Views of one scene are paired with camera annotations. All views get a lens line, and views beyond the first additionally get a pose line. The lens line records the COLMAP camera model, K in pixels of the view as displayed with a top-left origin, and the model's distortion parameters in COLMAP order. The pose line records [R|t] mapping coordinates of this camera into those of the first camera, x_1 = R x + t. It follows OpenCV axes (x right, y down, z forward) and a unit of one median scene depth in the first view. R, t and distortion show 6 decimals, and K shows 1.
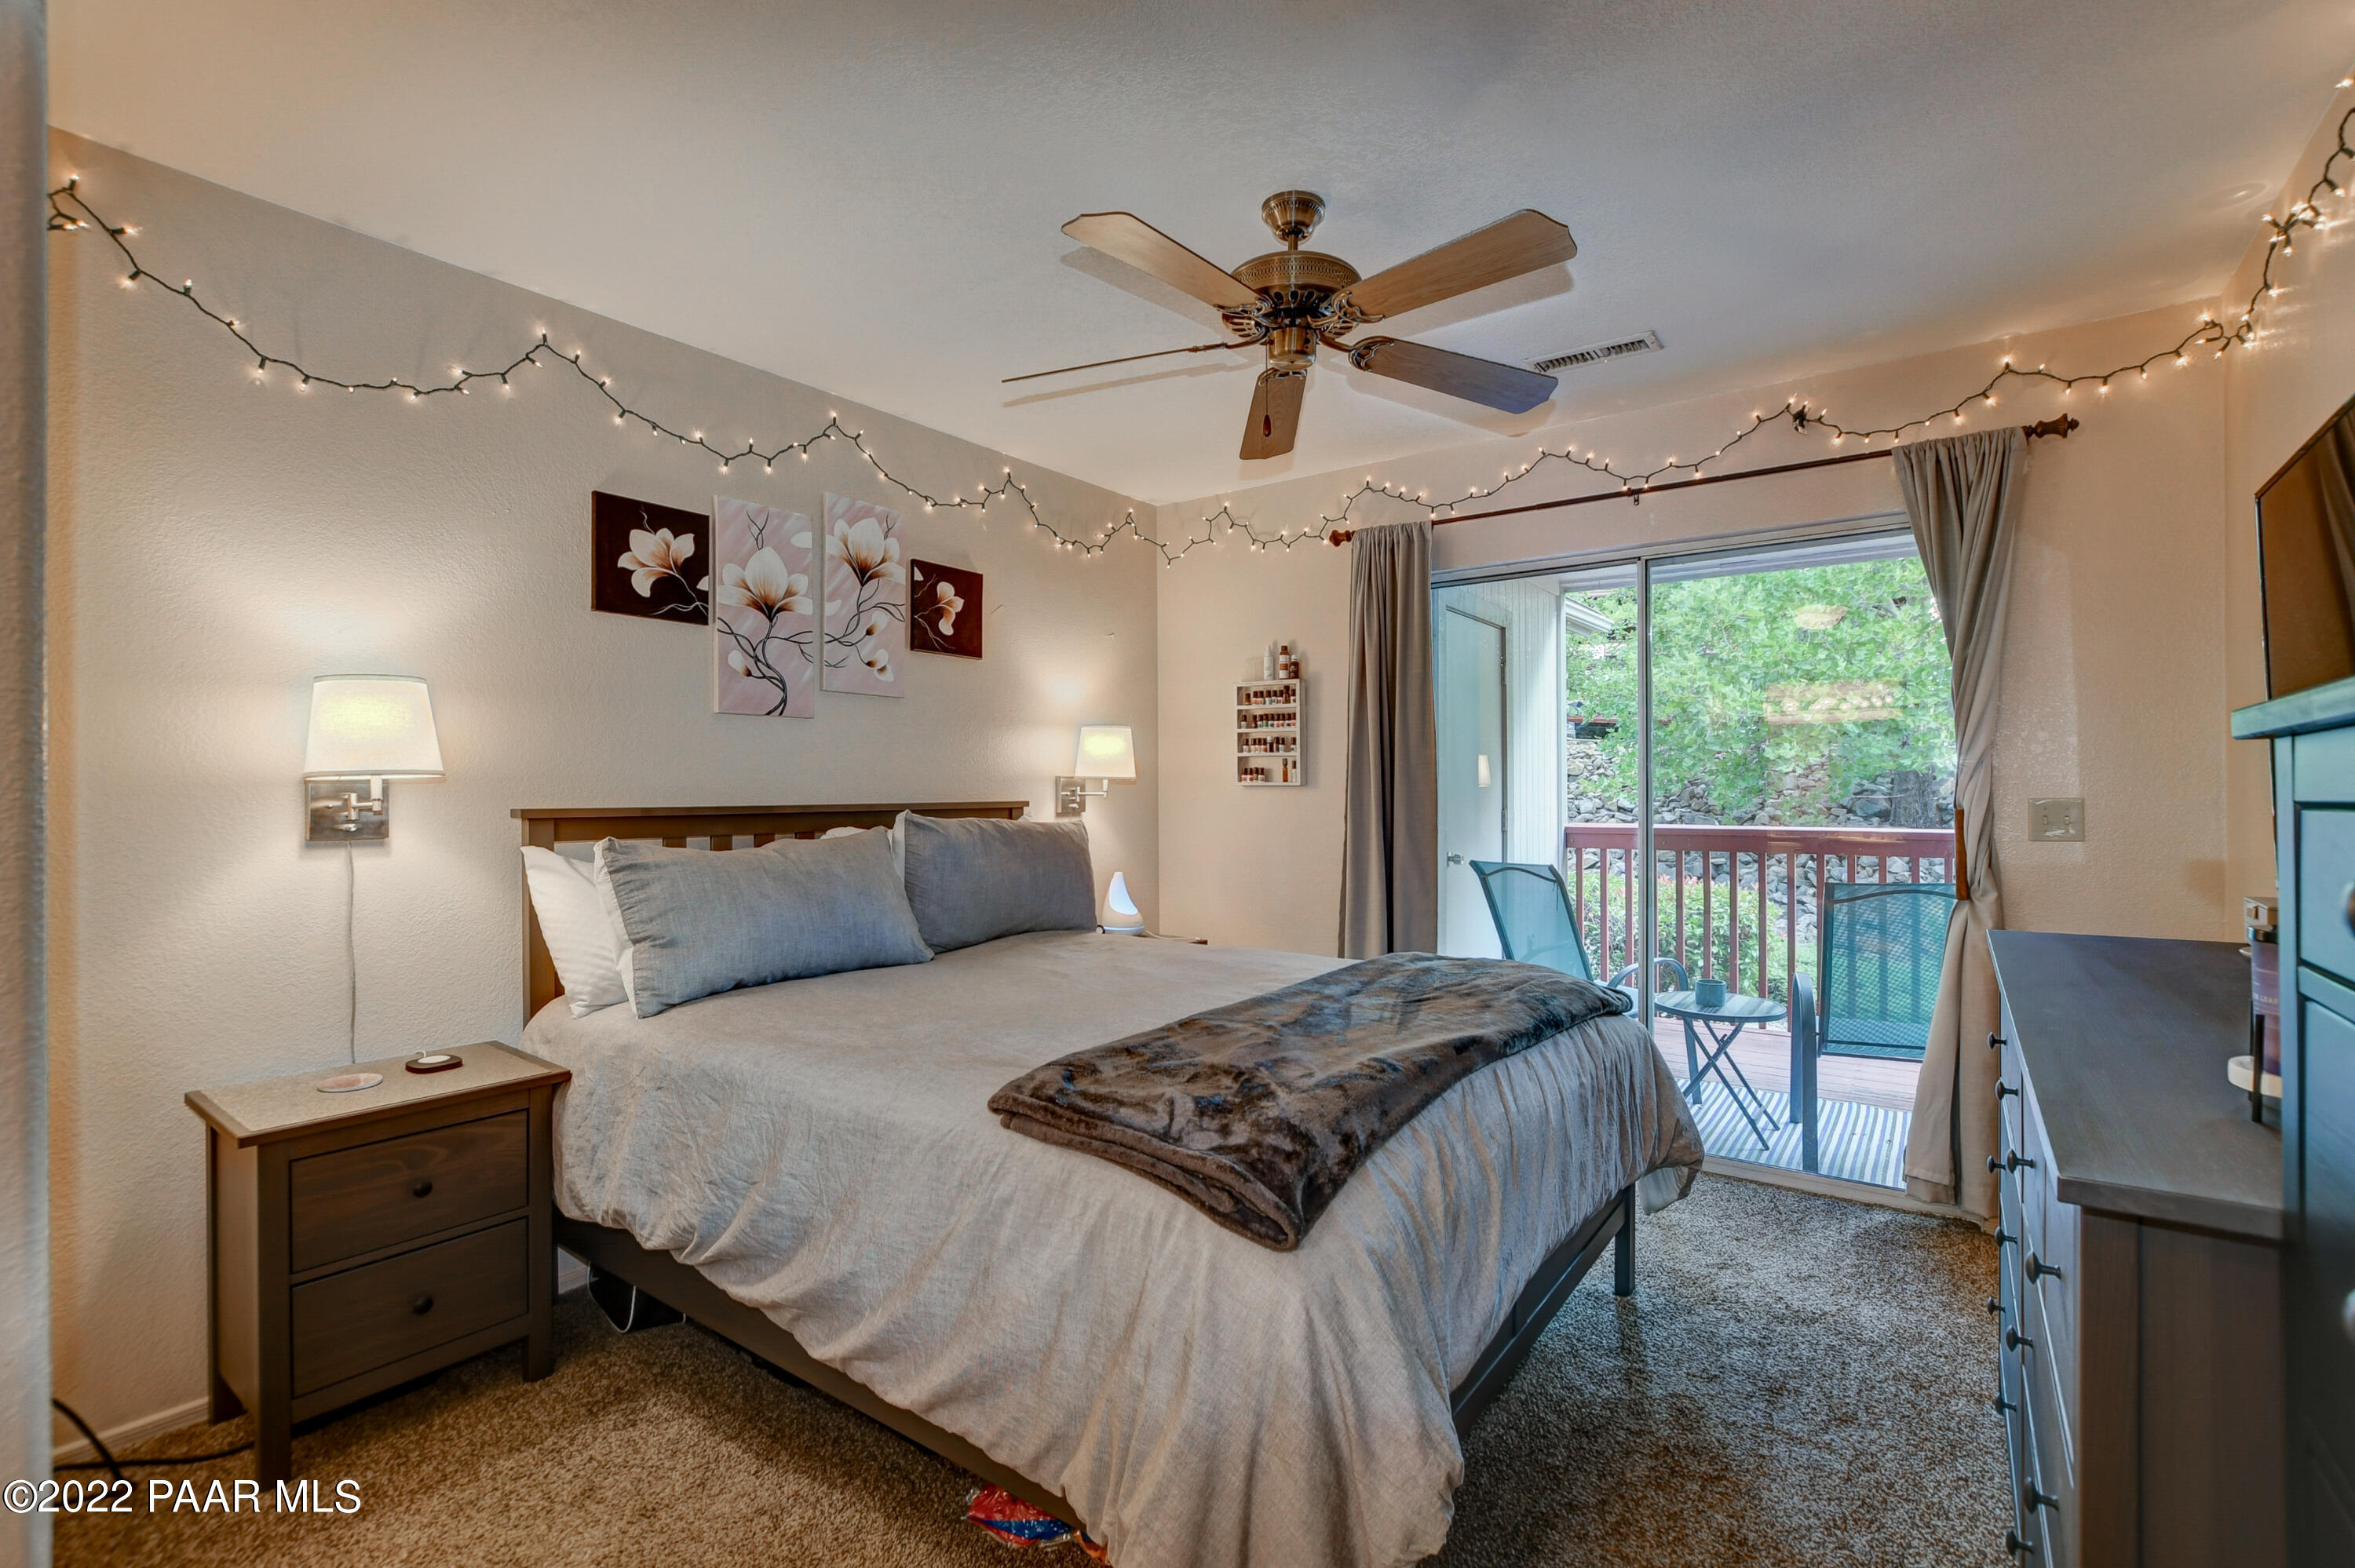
lens RADIAL K [[1036.3, 0, 1160.4], [0, 1036.3, 793.2], [0, 0, 1]] dist [-0.017737, 0.001659]
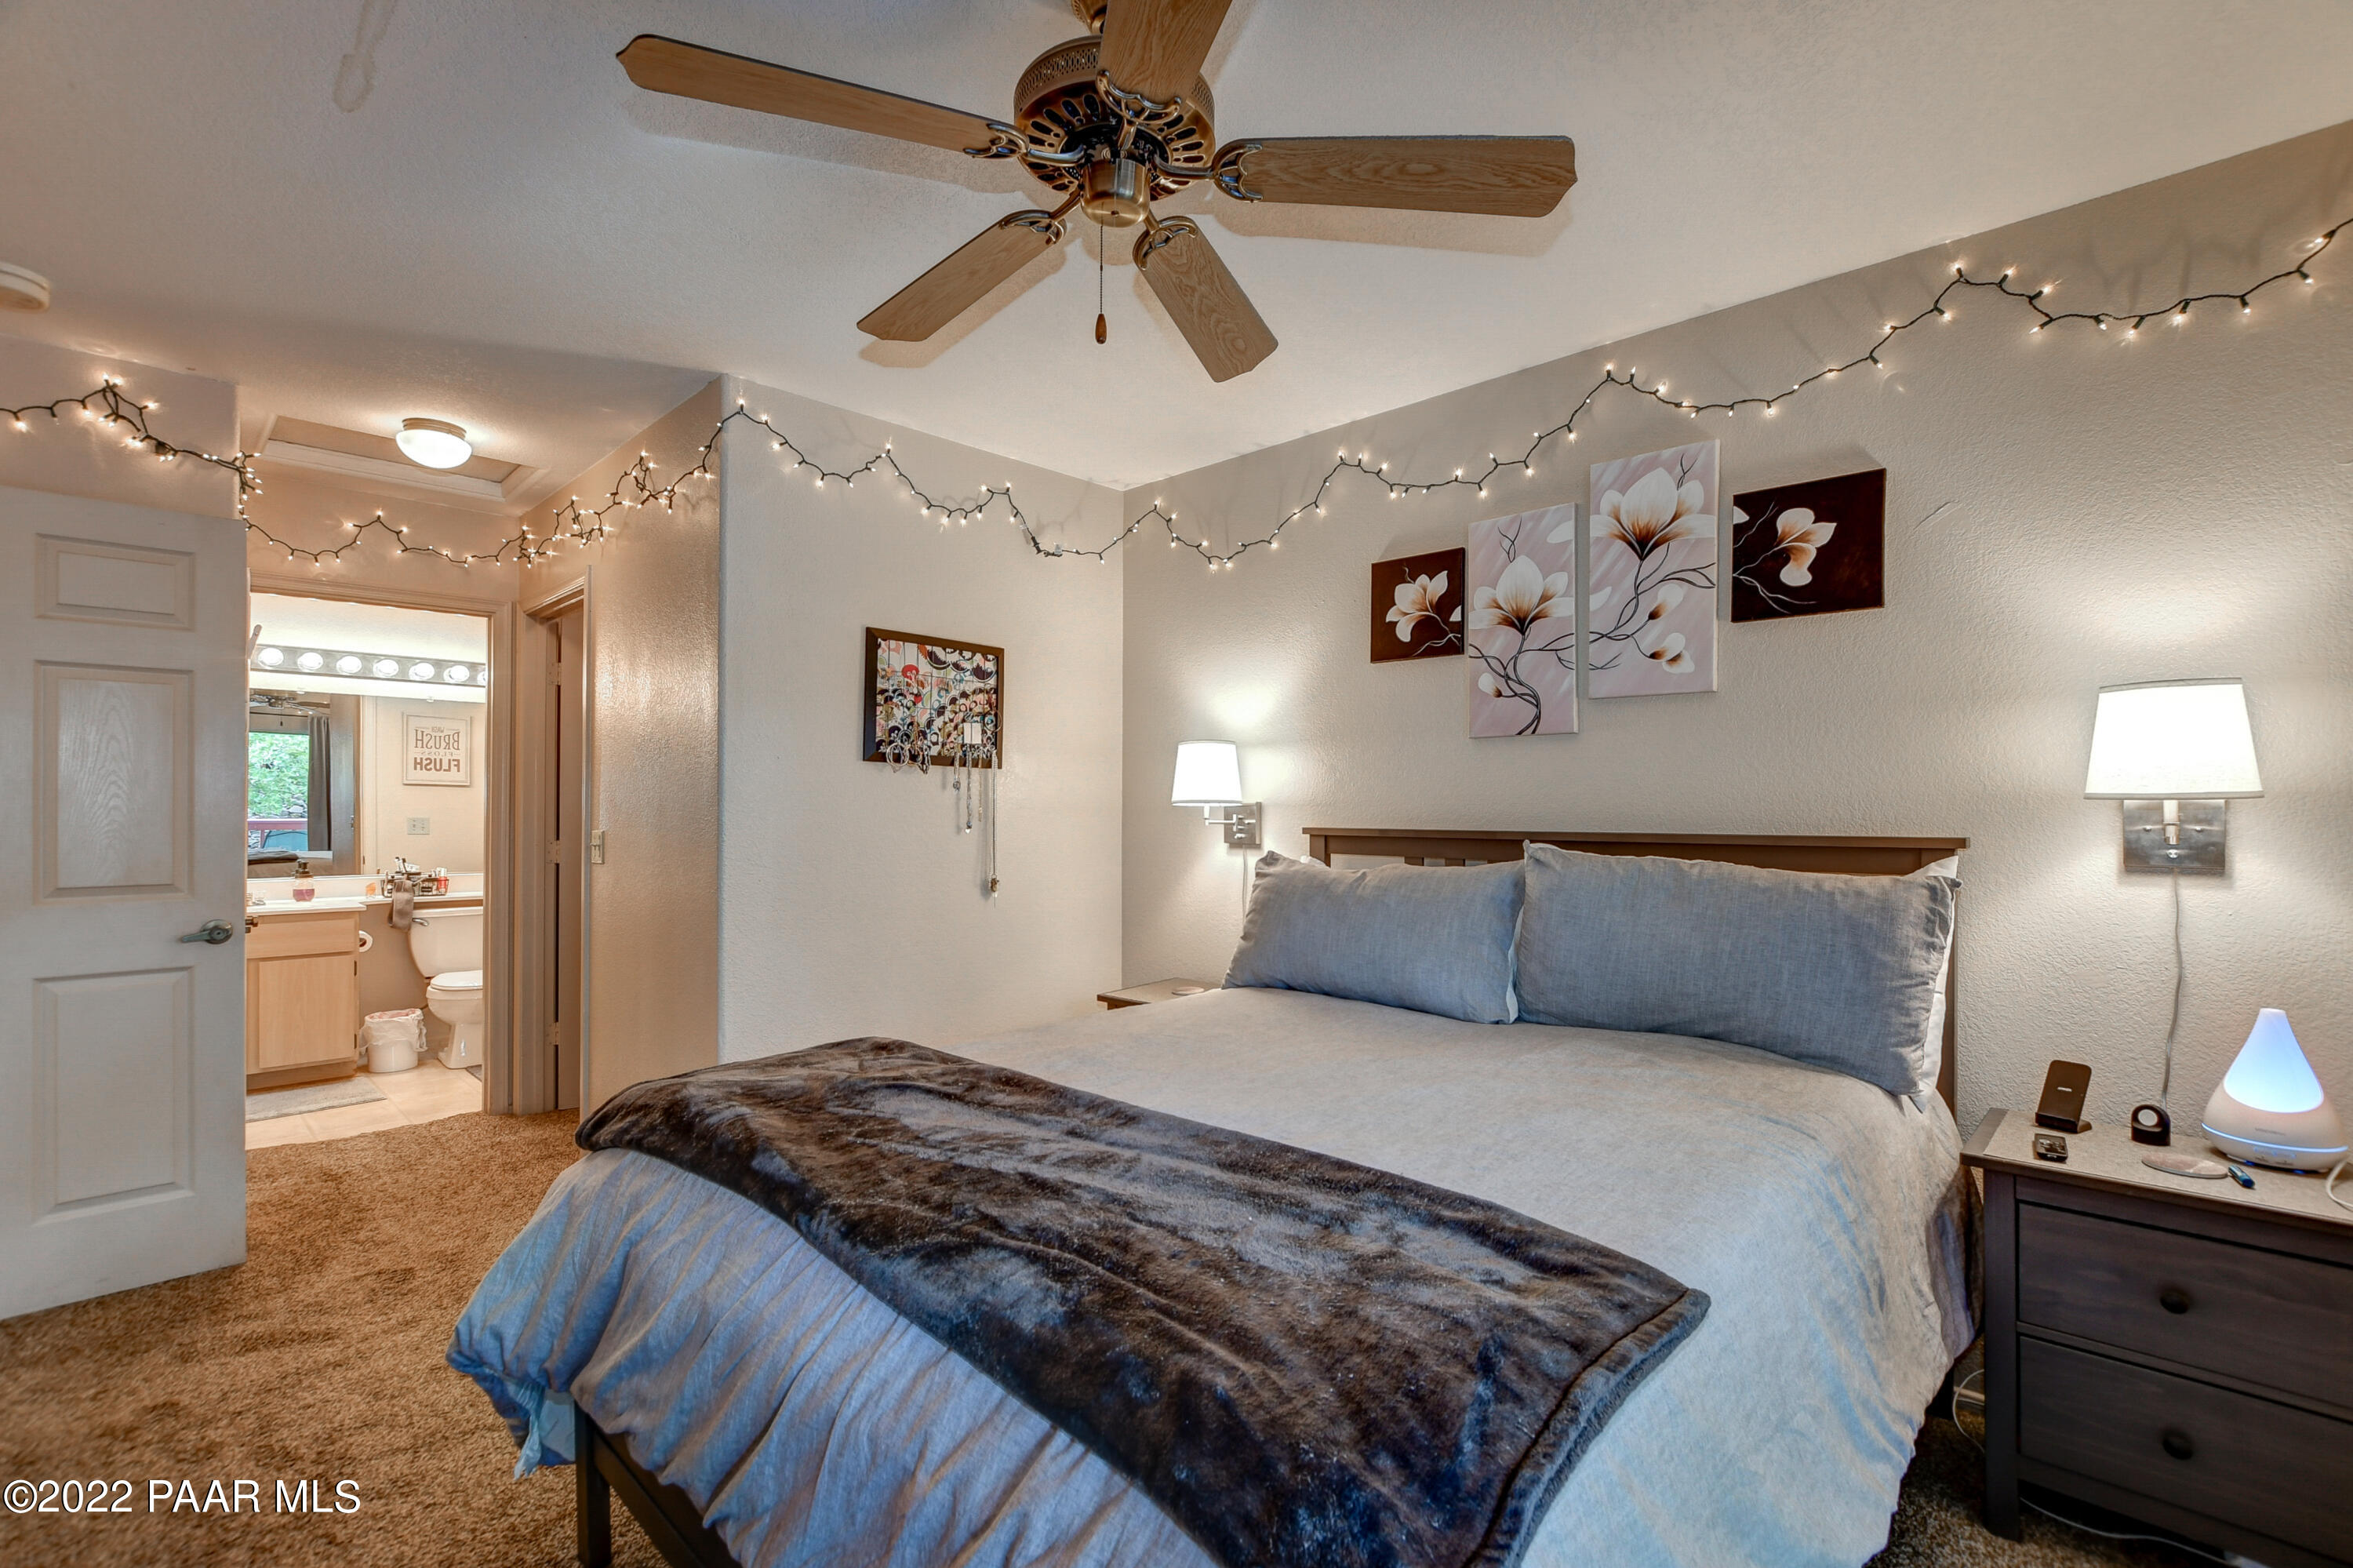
lens RADIAL K [[1035.6, 0, 1159.4], [0, 1035.6, 793.2], [0, 0, 1]] dist [-0.017737, 0.001659]
pose [[-0.116398, -0.011035, -0.993141, 0.557322], [-0.006674, 0.999924, -0.010328, -0.010265], [0.993180, 0.005426, -0.116463, 0.742092]]
